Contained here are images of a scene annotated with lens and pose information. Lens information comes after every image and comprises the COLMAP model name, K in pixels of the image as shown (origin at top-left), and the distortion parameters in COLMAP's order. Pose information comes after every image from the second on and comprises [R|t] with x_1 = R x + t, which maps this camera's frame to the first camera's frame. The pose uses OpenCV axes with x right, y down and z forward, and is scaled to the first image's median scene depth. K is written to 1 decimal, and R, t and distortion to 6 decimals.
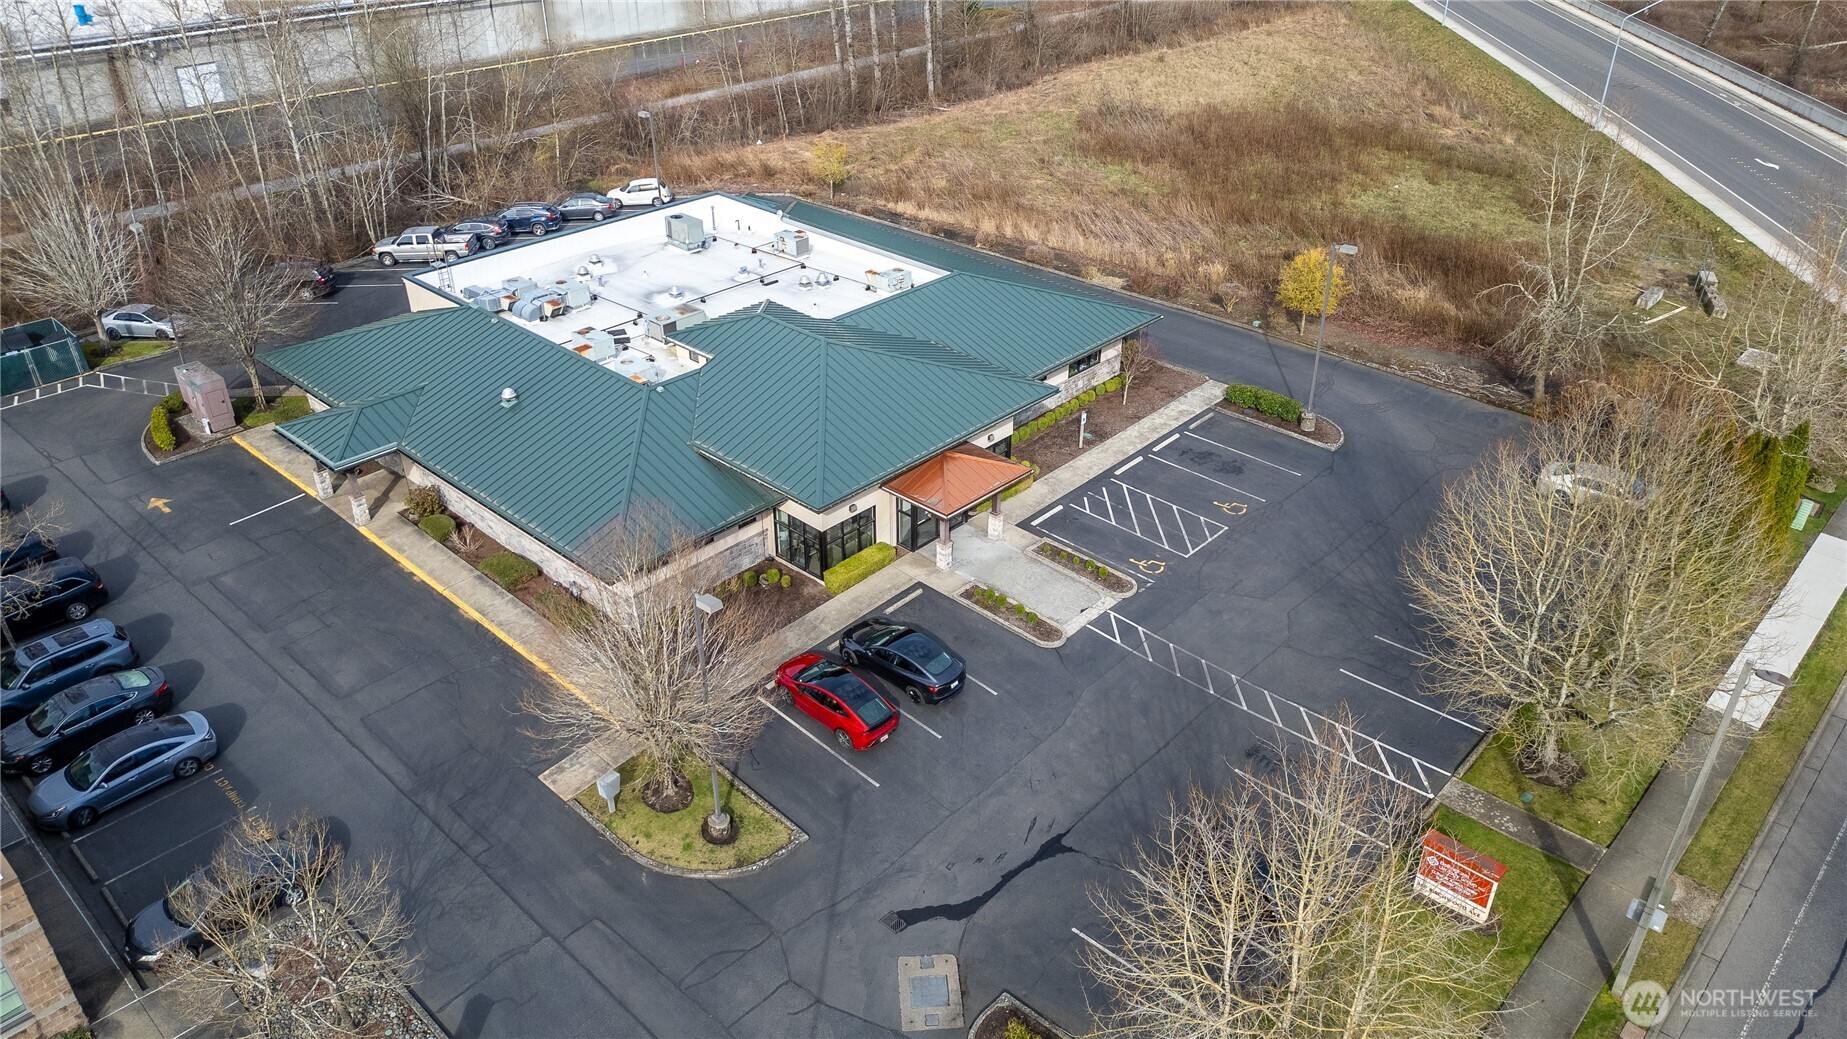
lens RADIAL K [[1285.6, 0, 929.7], [0, 1285.6, 490.4], [0, 0, 1]] dist [0.109182, -0.154297]
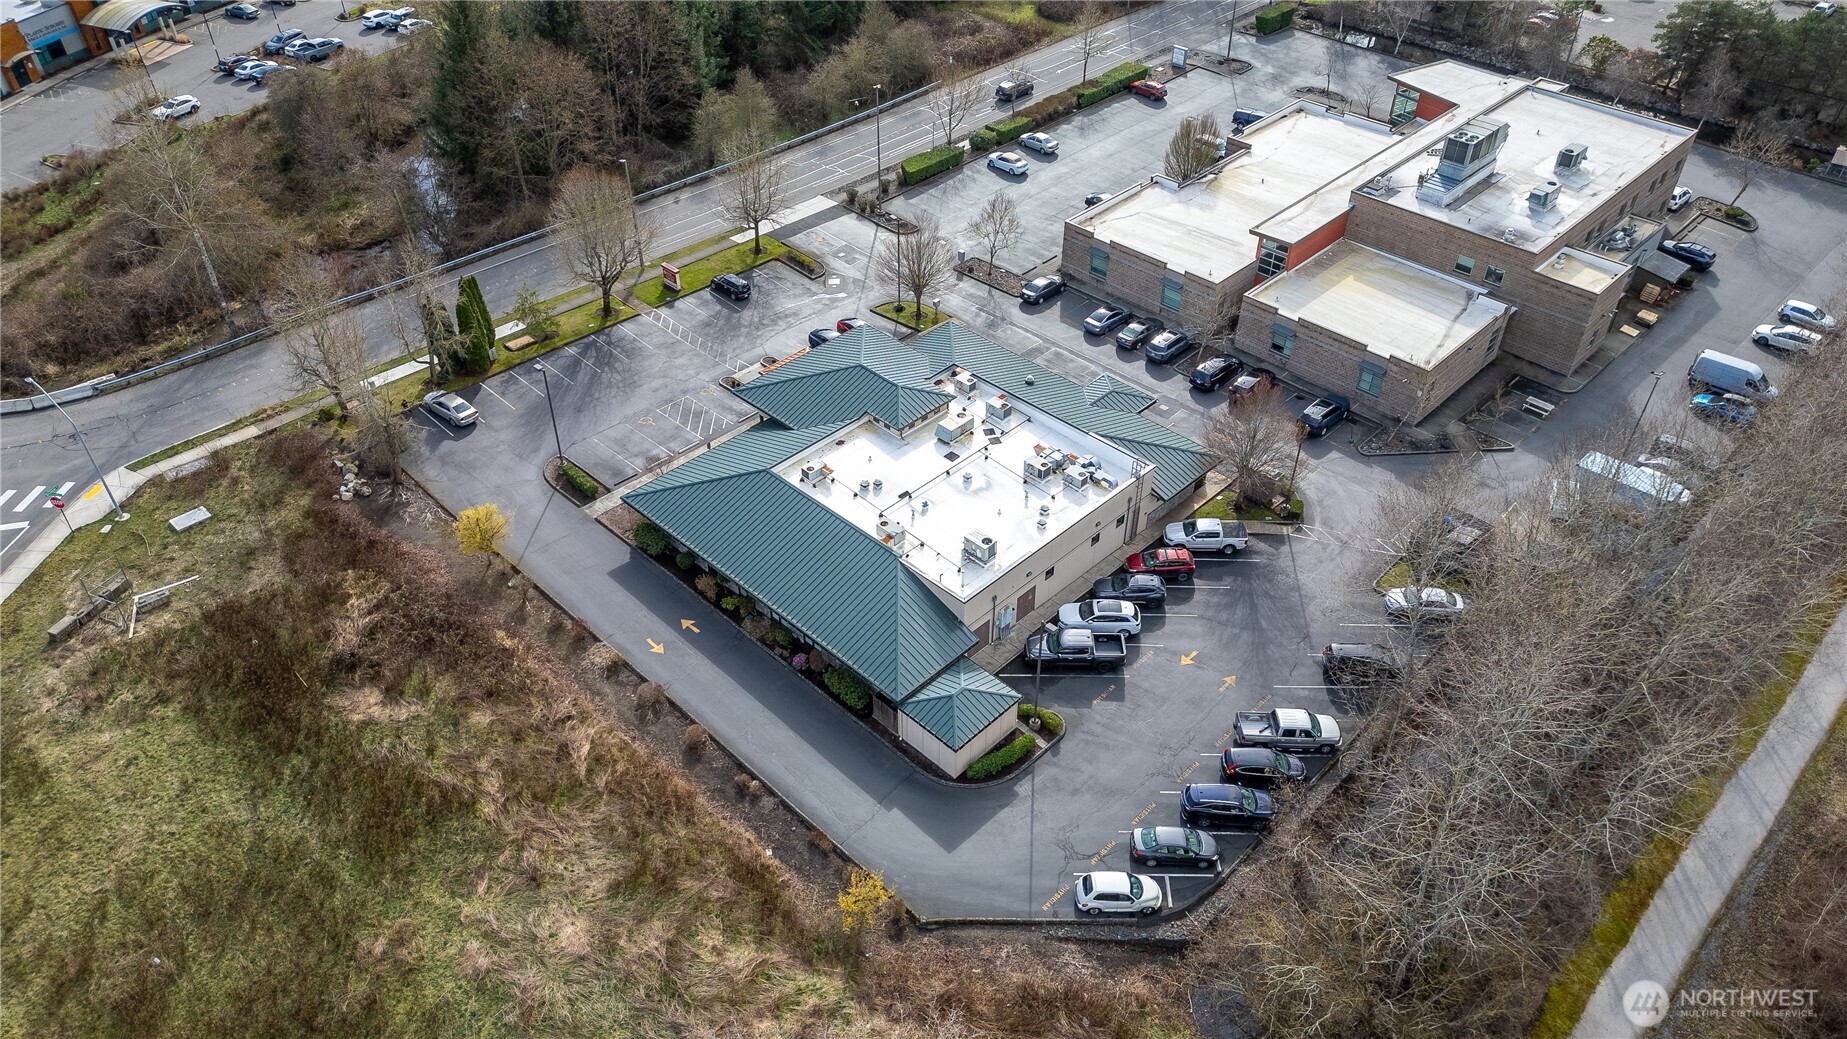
lens RADIAL K [[1285.6, 0, 929.7], [0, 1285.6, 490.4], [0, 0, 1]] dist [0.109182, -0.154297]
pose [[-0.999478, -0.028648, 0.014950, -0.179588], [0.003924, 0.351615, 0.936136, -1.461034], [-0.032075, 0.935706, -0.351319, 1.478748]]
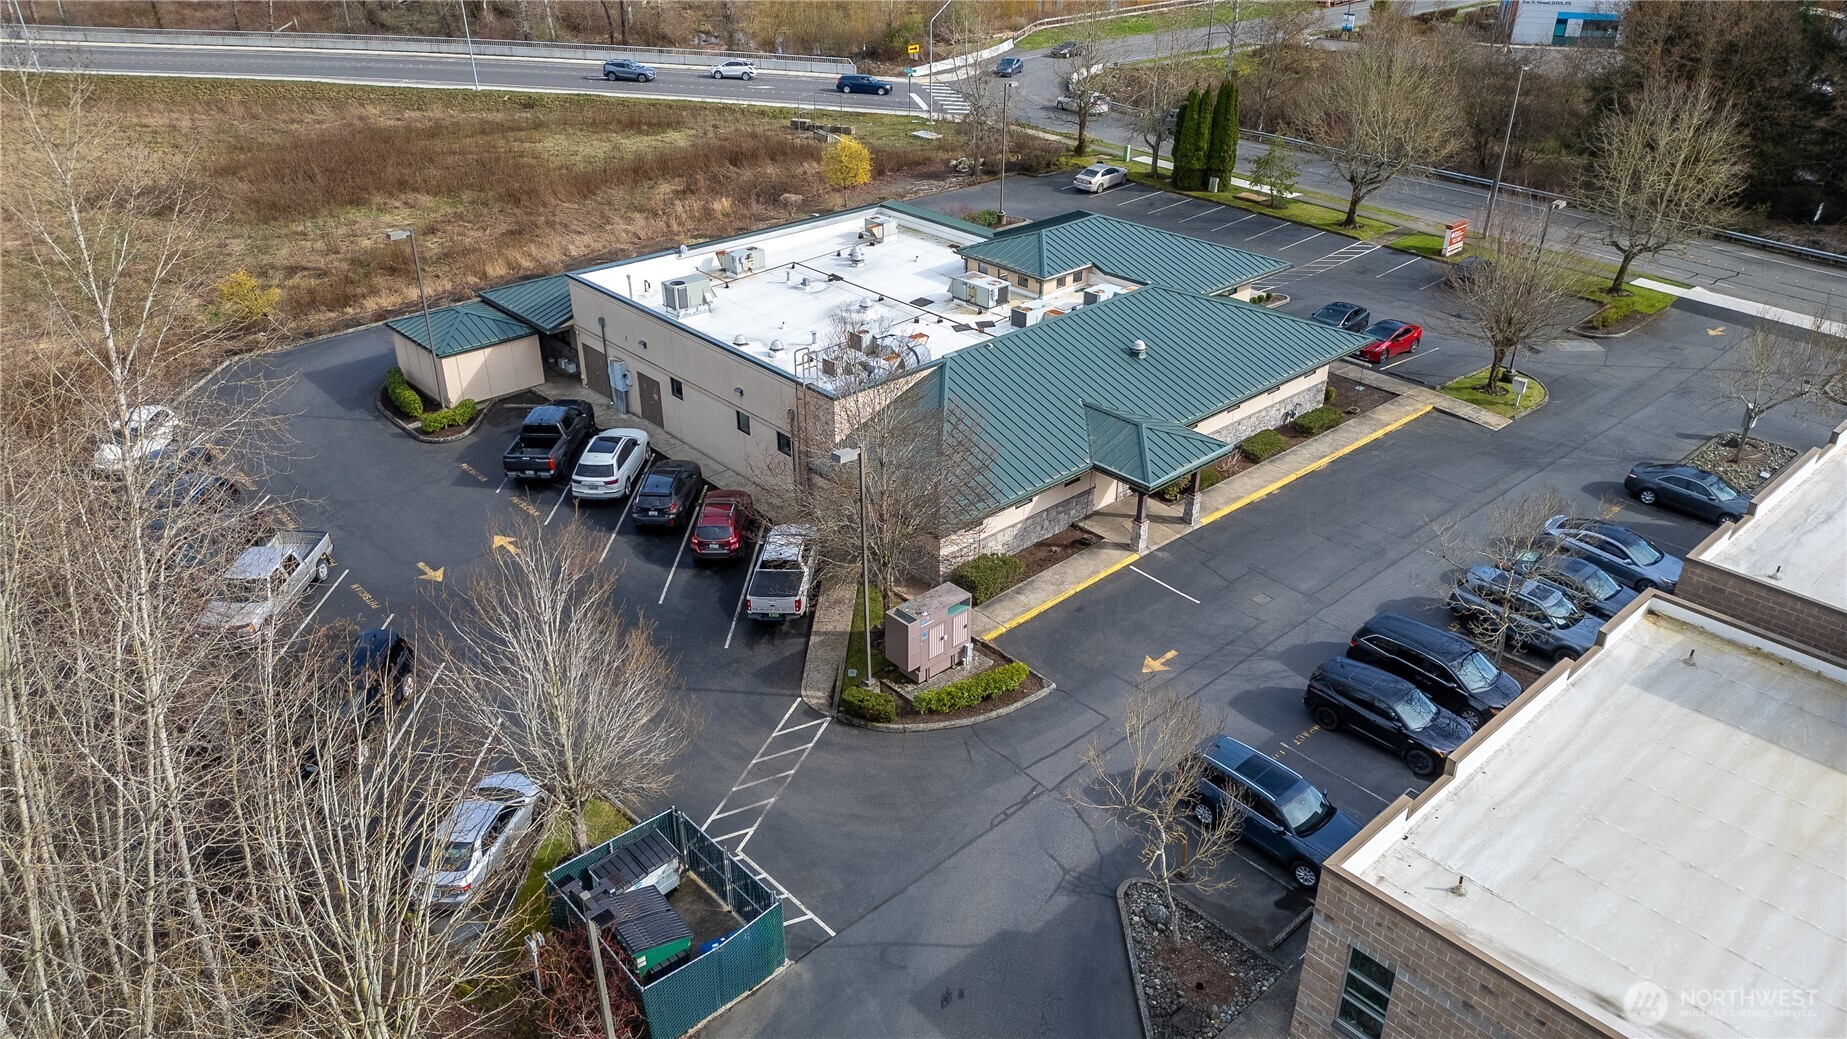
lens RADIAL K [[1285.6, 0, 929.7], [0, 1285.6, 490.4], [0, 0, 1]] dist [0.109182, -0.154297]
pose [[0.082773, -0.454395, 0.886946, -1.044960], [0.496003, 0.790720, 0.358808, -0.348697], [-0.864366, 0.410229, 0.290831, 0.724267]]
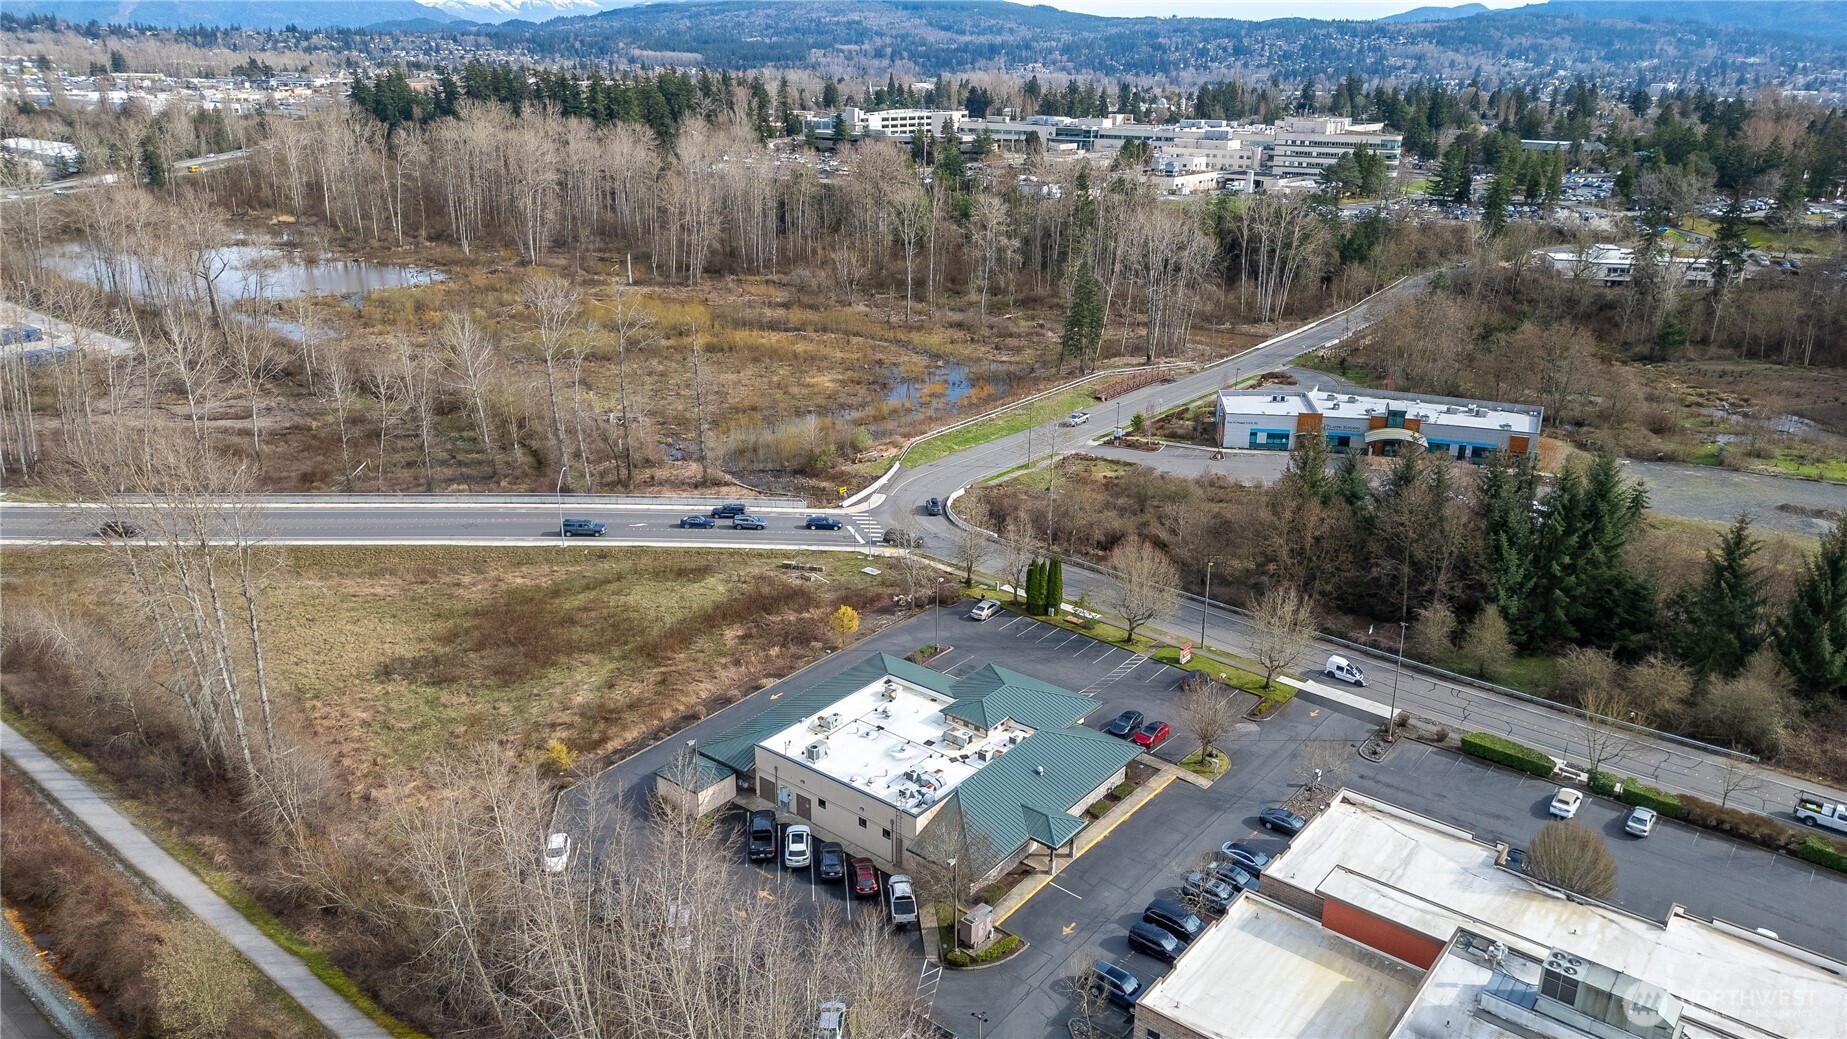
lens RADIAL K [[1285.6, 0, 929.7], [0, 1285.6, 490.4], [0, 0, 1]] dist [0.109182, -0.154297]
pose [[-0.068475, -0.311786, 0.947682, -1.813311], [0.492220, 0.815689, 0.303926, -0.984776], [-0.867773, 0.487280, 0.097613, 0.582807]]
